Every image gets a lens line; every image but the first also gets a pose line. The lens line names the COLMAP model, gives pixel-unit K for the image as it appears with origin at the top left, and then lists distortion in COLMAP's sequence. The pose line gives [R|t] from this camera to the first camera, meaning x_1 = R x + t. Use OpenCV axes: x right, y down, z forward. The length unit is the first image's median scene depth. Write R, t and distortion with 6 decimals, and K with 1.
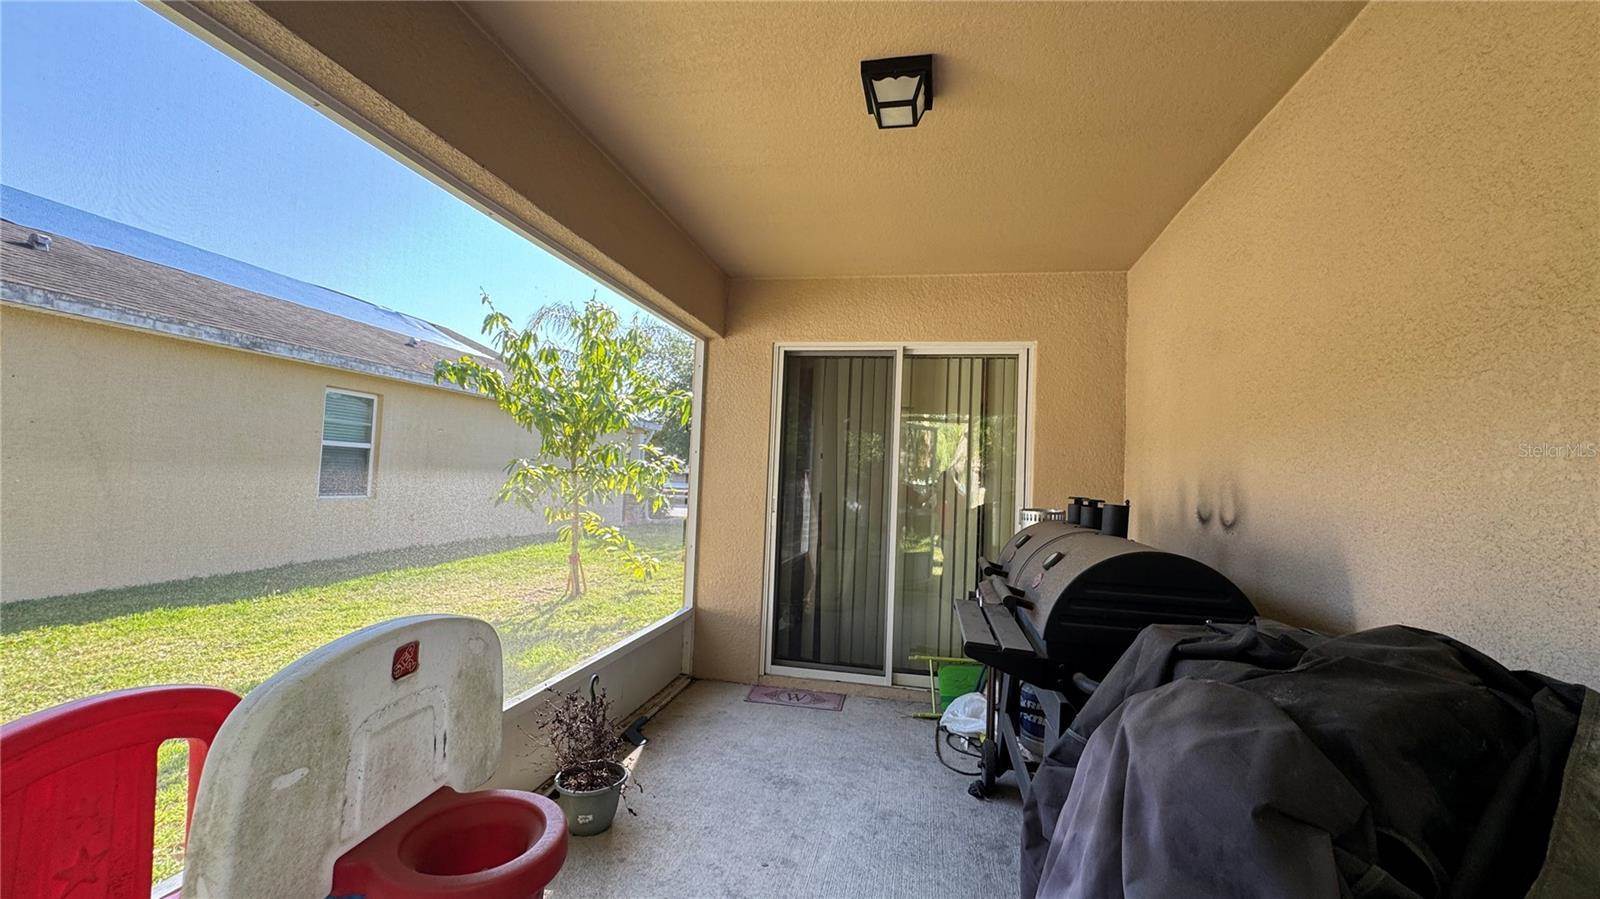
lens RADIAL K [[638.4, 0, 800.0], [0, 638.4, 449.5], [0, 0, 1]] dist [-0.001129, -0.000089]
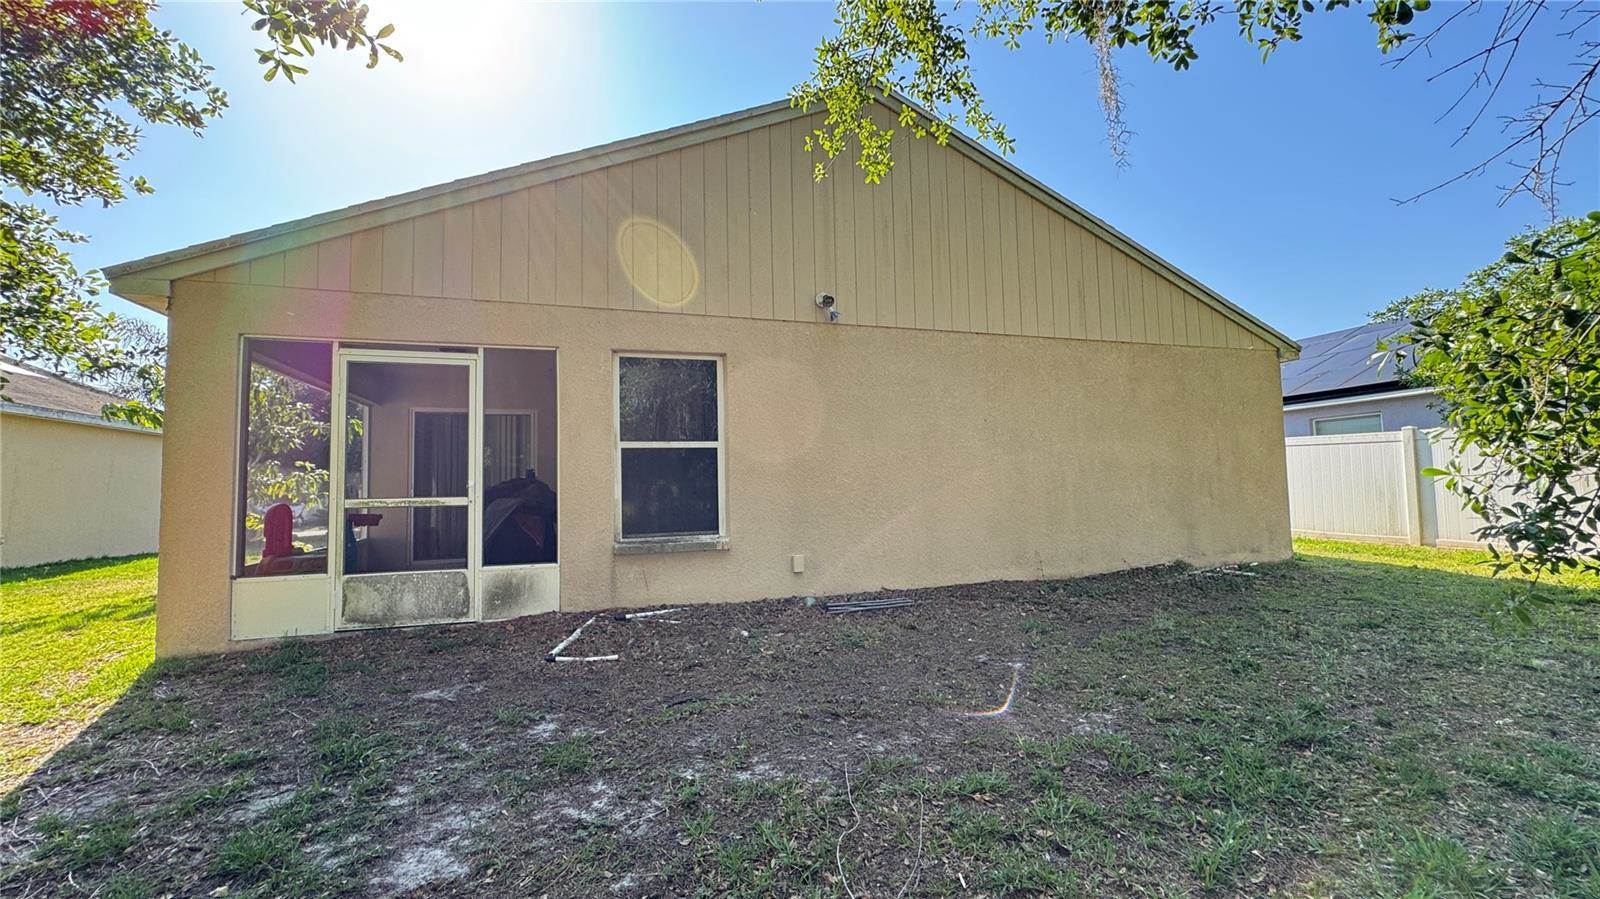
lens RADIAL K [[638.4, 0, 800.0], [0, 638.4, 449.5], [0, 0, 1]] dist [-0.001129, -0.000089]
pose [[0.875854, -0.034613, 0.481332, 0.036978], [0.034369, 0.999366, 0.009326, -0.010151], [-0.481350, 0.008375, 0.876489, -0.801602]]
